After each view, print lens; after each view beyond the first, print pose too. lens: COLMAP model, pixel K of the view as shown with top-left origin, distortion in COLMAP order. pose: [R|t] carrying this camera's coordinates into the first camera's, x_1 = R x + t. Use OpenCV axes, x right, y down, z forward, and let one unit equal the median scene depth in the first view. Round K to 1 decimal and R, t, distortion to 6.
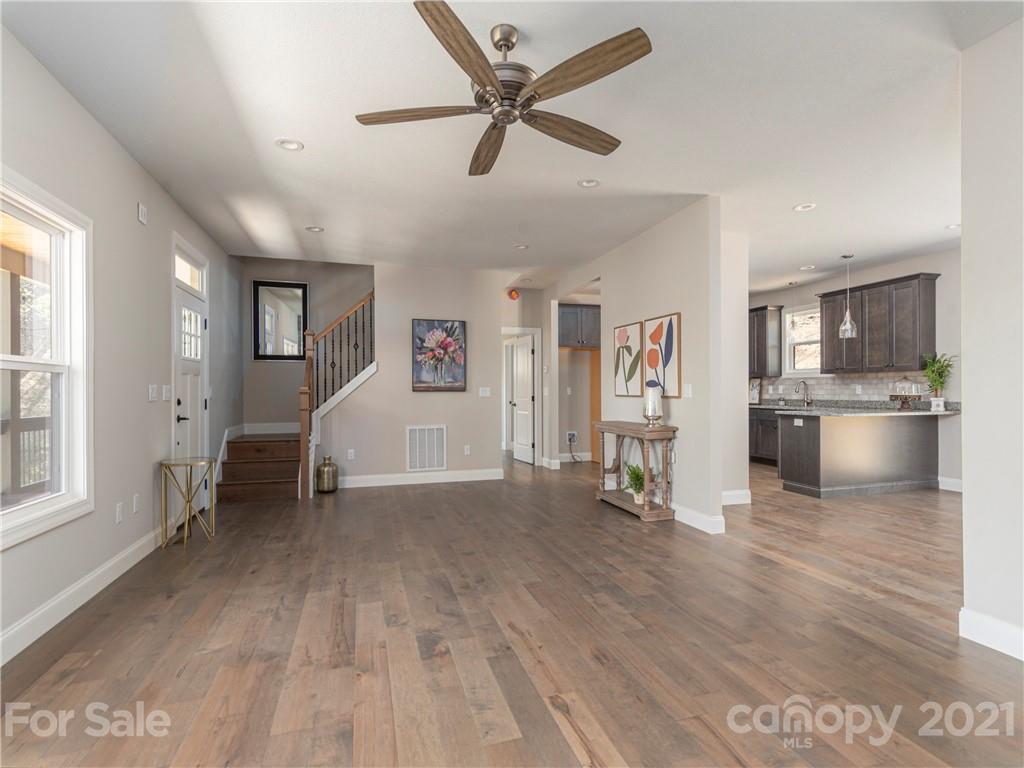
lens RADIAL K [[510.3, 0, 518.4], [0, 510.3, 388.9], [0, 0, 1]] dist [0.006206, 0.000839]
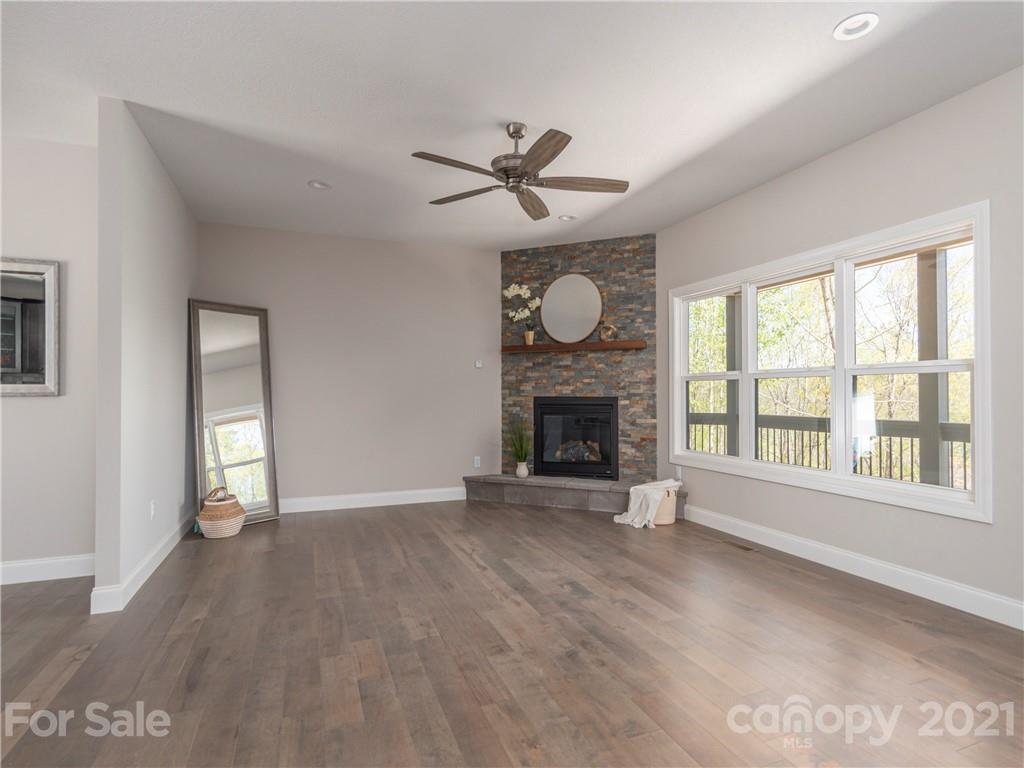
lens RADIAL K [[532.4, 0, 512.0], [0, 532.4, 384.0], [0, 0, 1]] dist [-0.019637, -0.000305]
pose [[-0.997861, 0.003271, -0.065292, 0.055622], [0.004643, 0.999771, -0.020872, 0.007717], [0.065209, -0.021130, -0.997648, 1.680890]]
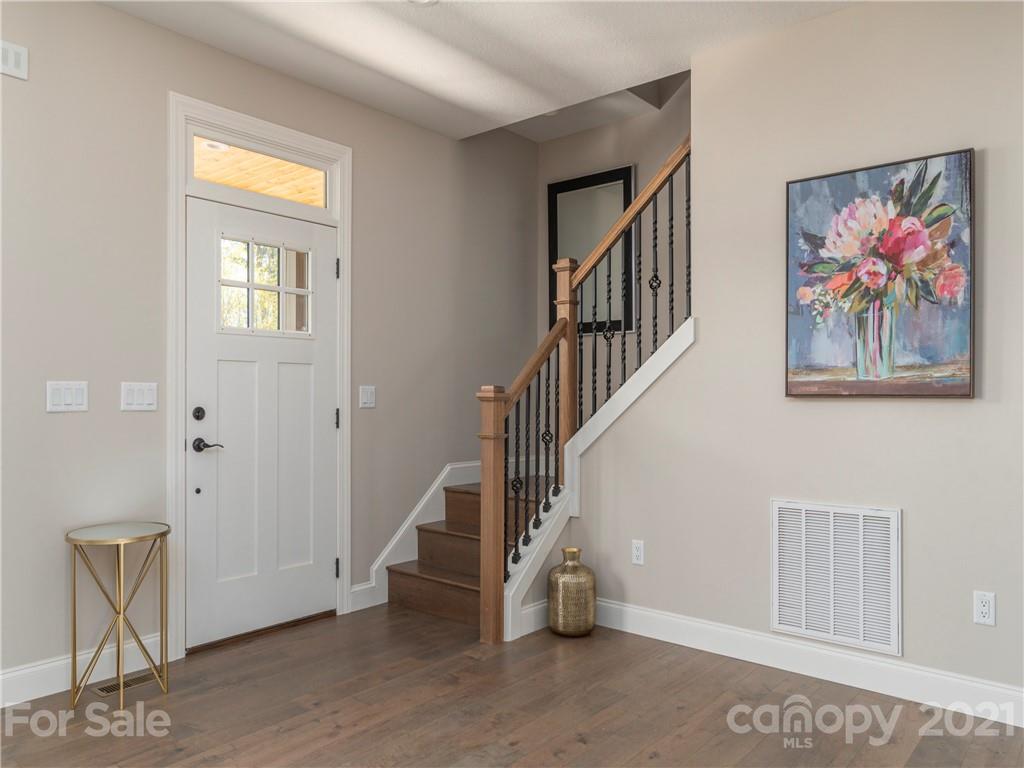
lens RADIAL K [[728.2, 0, 512.0], [0, 728.2, 384.0], [0, 0, 1]] dist [-0.005065, -0.001331]
pose [[0.528312, -0.006767, -0.849023, 0.108240], [-0.000715, 0.999964, -0.008415, 0.000424], [0.849050, 0.005052, 0.528289, 0.619203]]
